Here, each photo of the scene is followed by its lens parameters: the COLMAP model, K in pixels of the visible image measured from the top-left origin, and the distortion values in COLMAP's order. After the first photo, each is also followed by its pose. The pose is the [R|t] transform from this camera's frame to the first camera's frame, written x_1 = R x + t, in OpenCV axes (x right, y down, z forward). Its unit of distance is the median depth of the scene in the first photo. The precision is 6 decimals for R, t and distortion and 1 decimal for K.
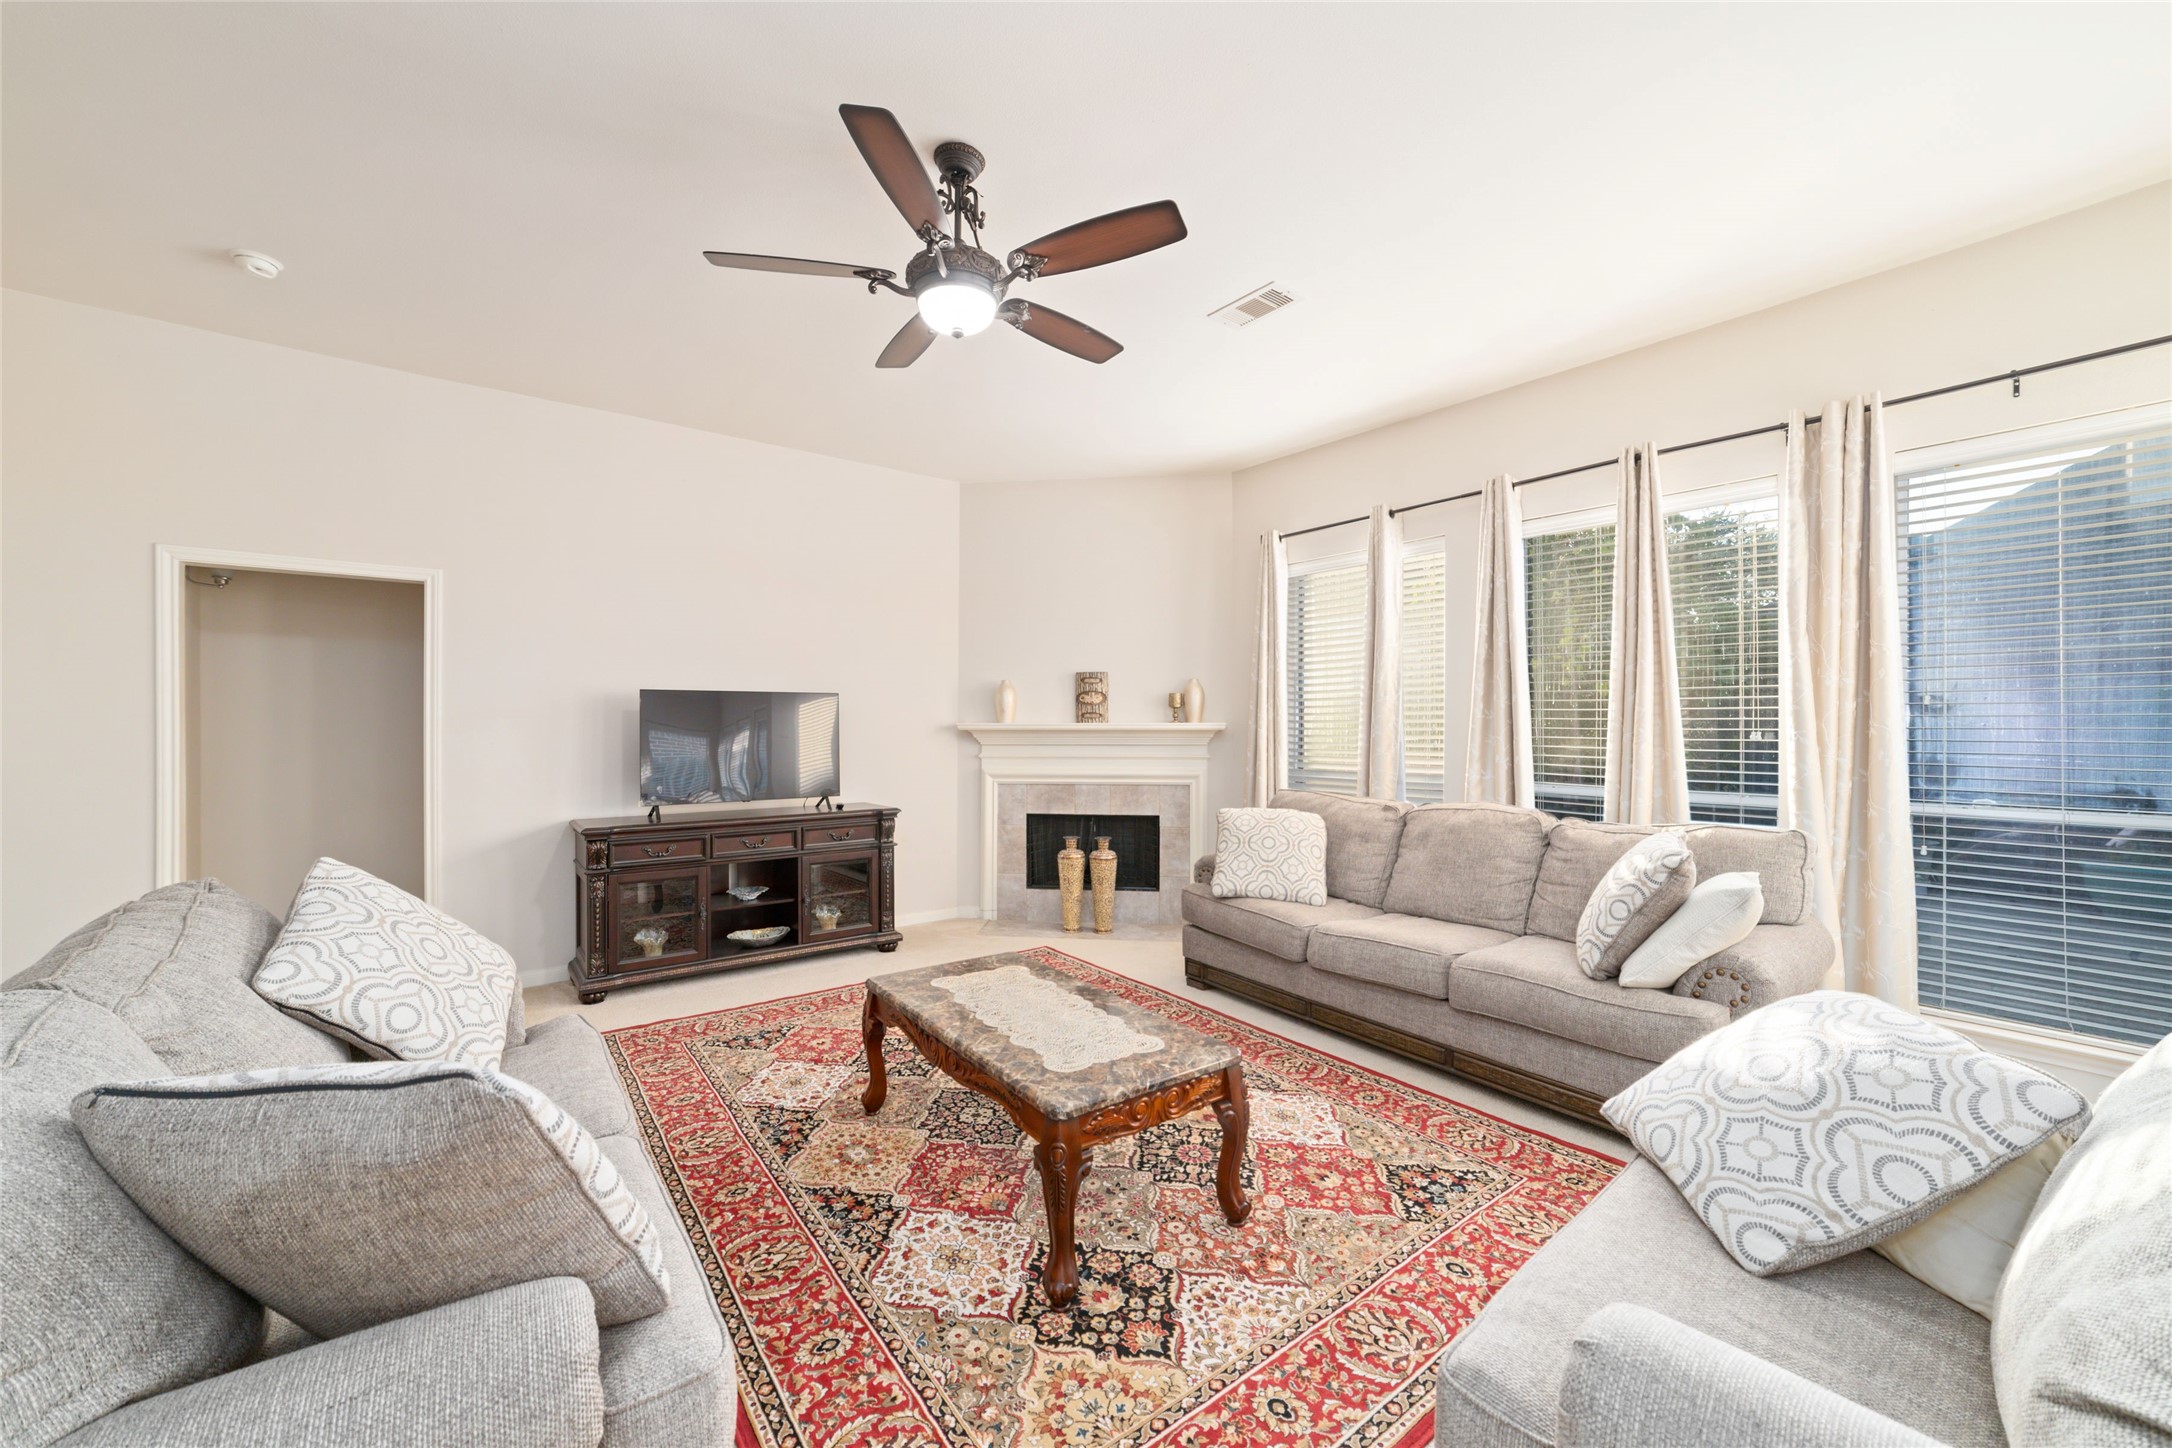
lens RADIAL K [[830.9, 0, 1076.4], [0, 830.9, 712.9], [0, 0, 1]] dist [-0.014021, 0.001503]
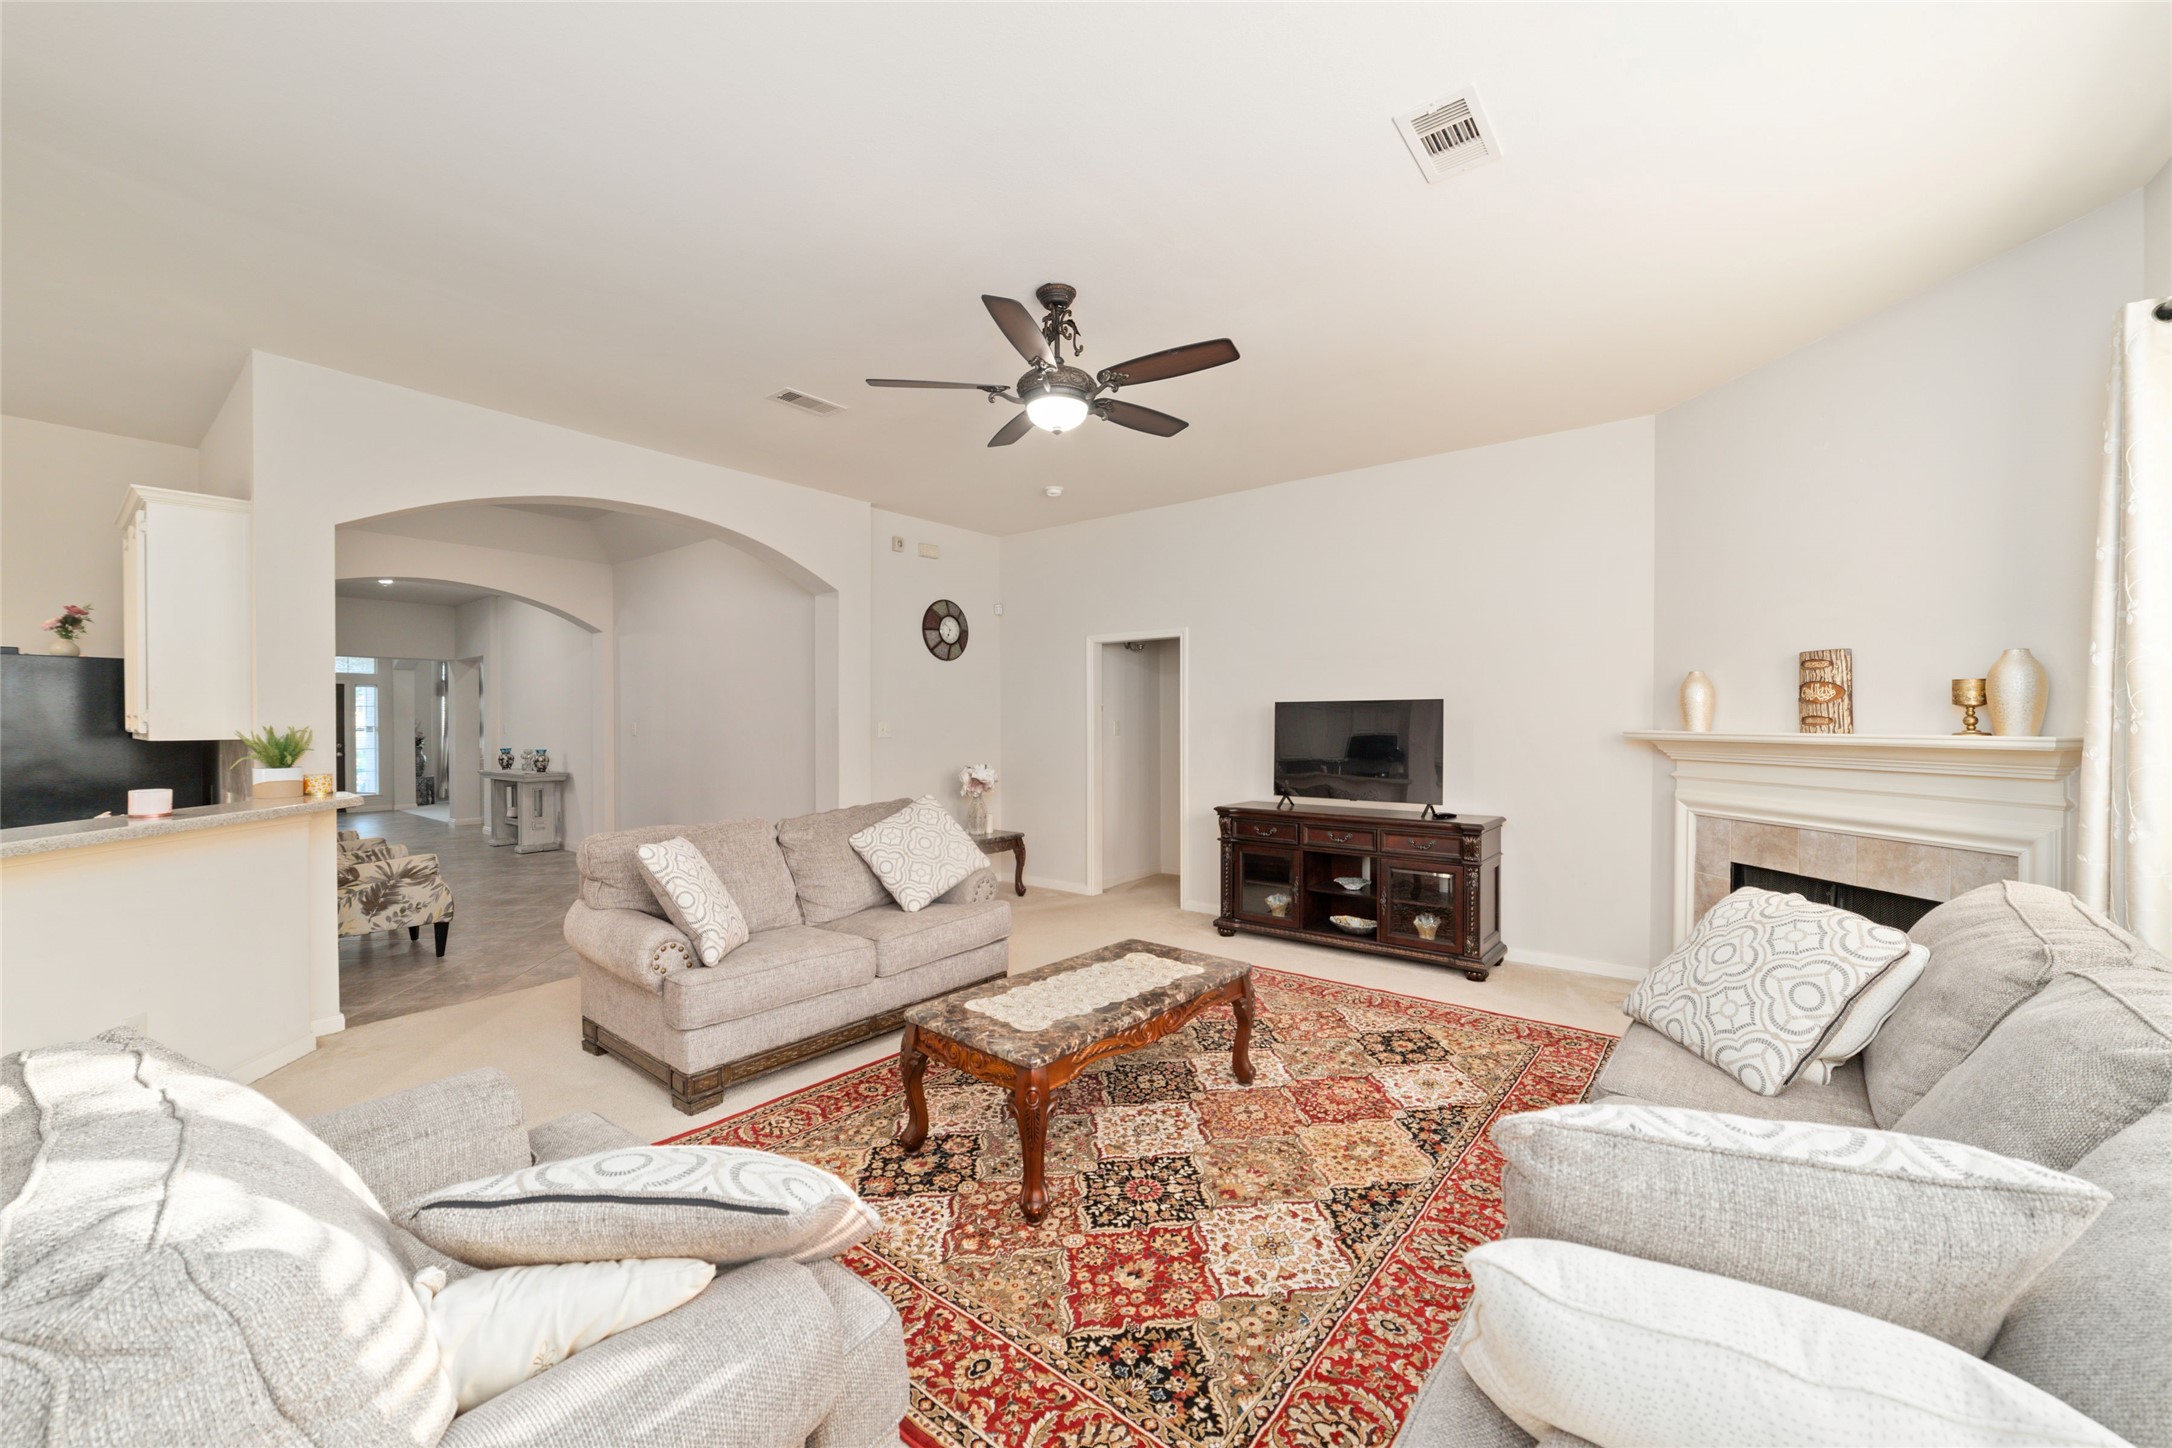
lens RADIAL K [[830.9, 0, 1096.7], [0, 830.9, 728.0], [0, 0, 1]] dist [-0.014021, 0.001503]
pose [[0.239318, 0.006834, -0.970917, 0.908251], [0.017034, 0.999792, 0.011236, -0.013566], [0.970792, -0.019228, 0.239151, 0.622190]]
